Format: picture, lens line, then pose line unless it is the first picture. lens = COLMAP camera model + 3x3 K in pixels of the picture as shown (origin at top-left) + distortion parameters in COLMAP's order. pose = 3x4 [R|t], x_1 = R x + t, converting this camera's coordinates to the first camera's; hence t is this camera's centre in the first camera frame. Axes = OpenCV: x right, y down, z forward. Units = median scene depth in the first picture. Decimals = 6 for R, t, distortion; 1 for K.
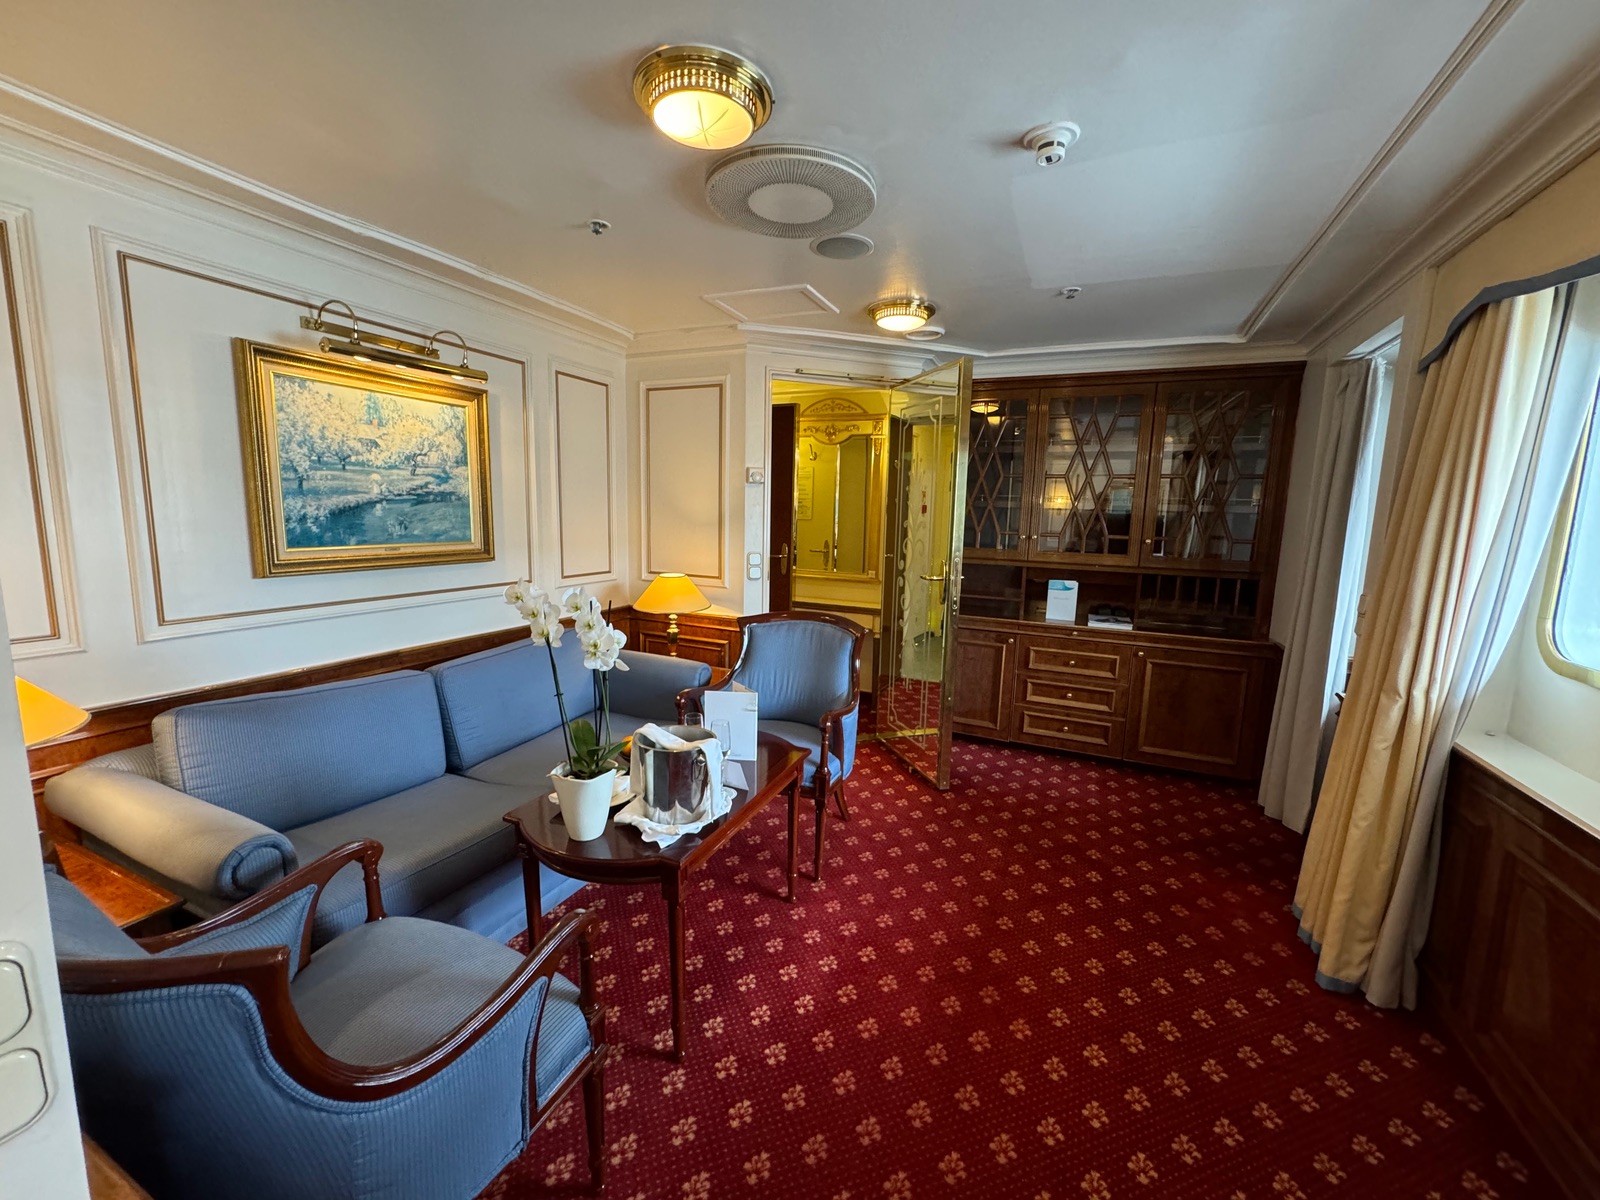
lens RADIAL K [[638.1, 0, 800.0], [0, 638.1, 600.0], [0, 0, 1]] dist [-0.000282, -0.000065]
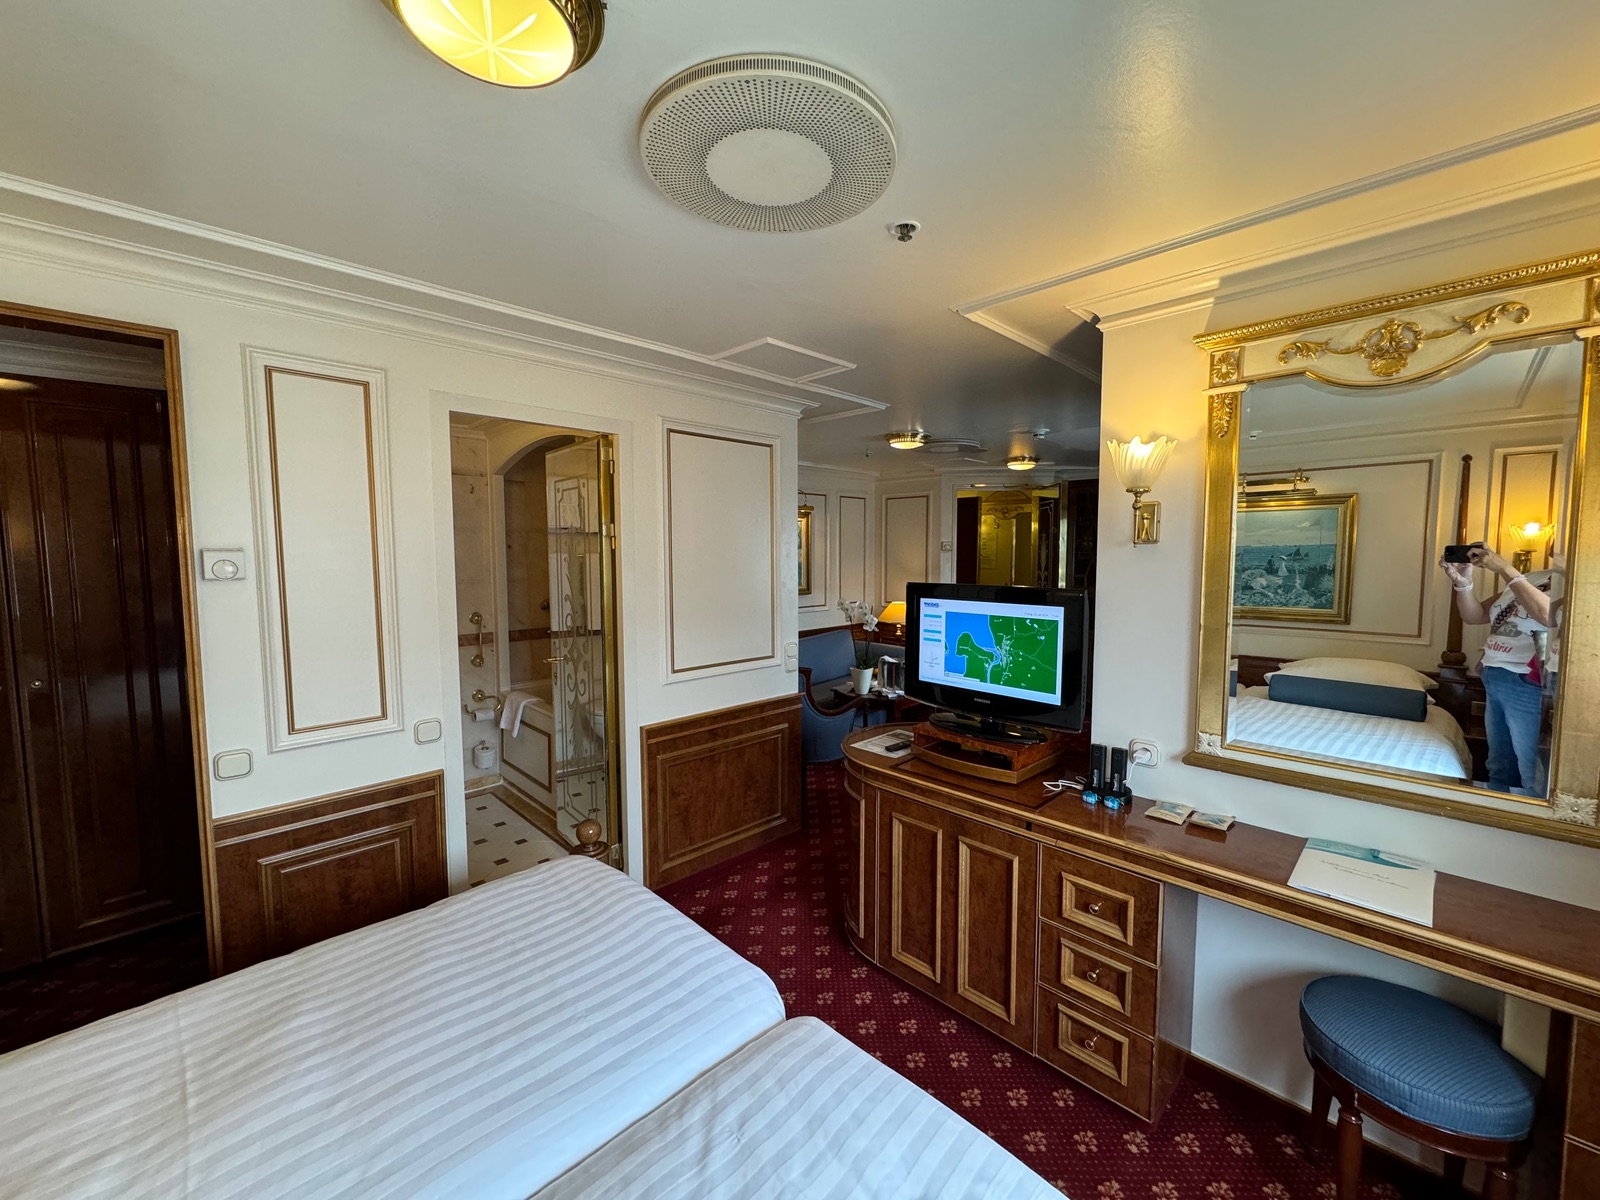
lens RADIAL K [[644.9, 0, 800.0], [0, 644.9, 600.0], [0, 0, 1]] dist [0.000099, -0.000007]
pose [[0.935728, 0.004653, -0.352690, 0.284675], [-0.026919, 0.997939, -0.058251, 0.103391], [0.351692, 0.064001, 0.933925, -1.247008]]
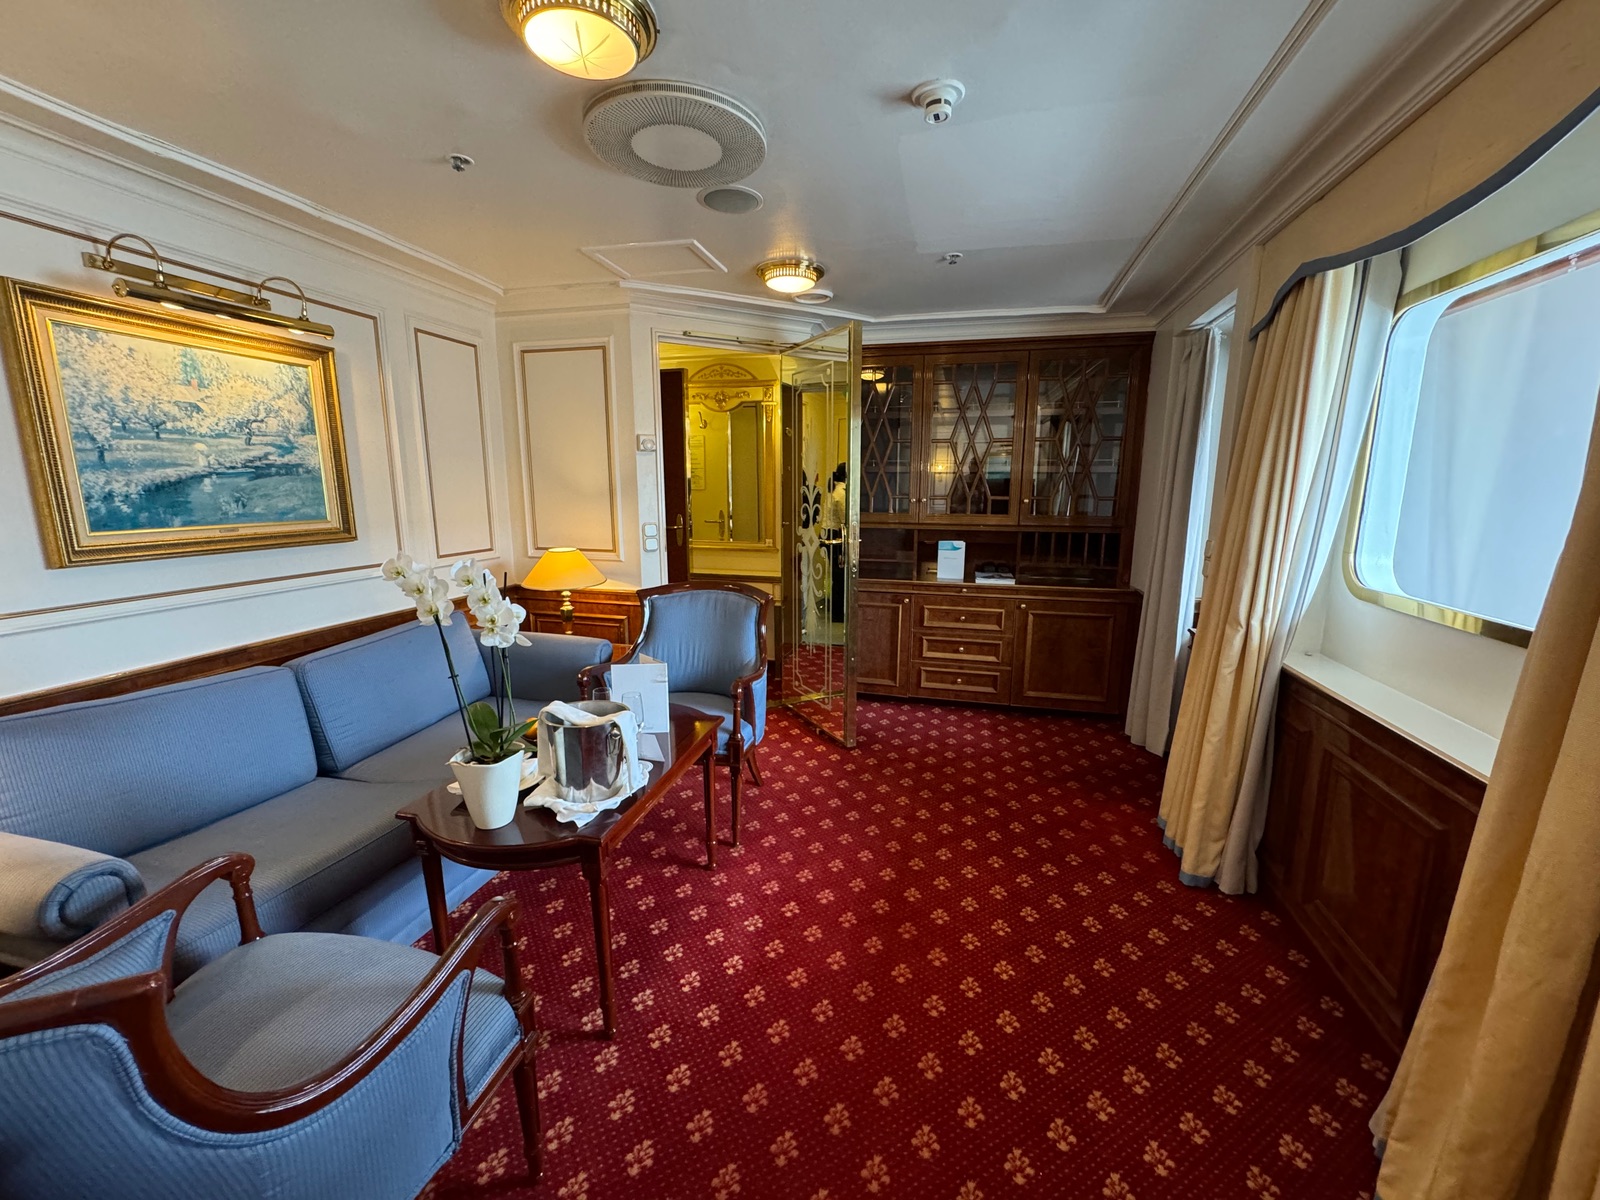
lens RADIAL K [[638.1, 0, 800.0], [0, 638.1, 600.0], [0, 0, 1]] dist [-0.000282, -0.000065]
pose [[0.984778, -0.052506, 0.165698, -0.022254], [0.045613, 0.997939, 0.045135, 0.013572], [-0.167727, -0.036890, 0.985143, 0.006163]]
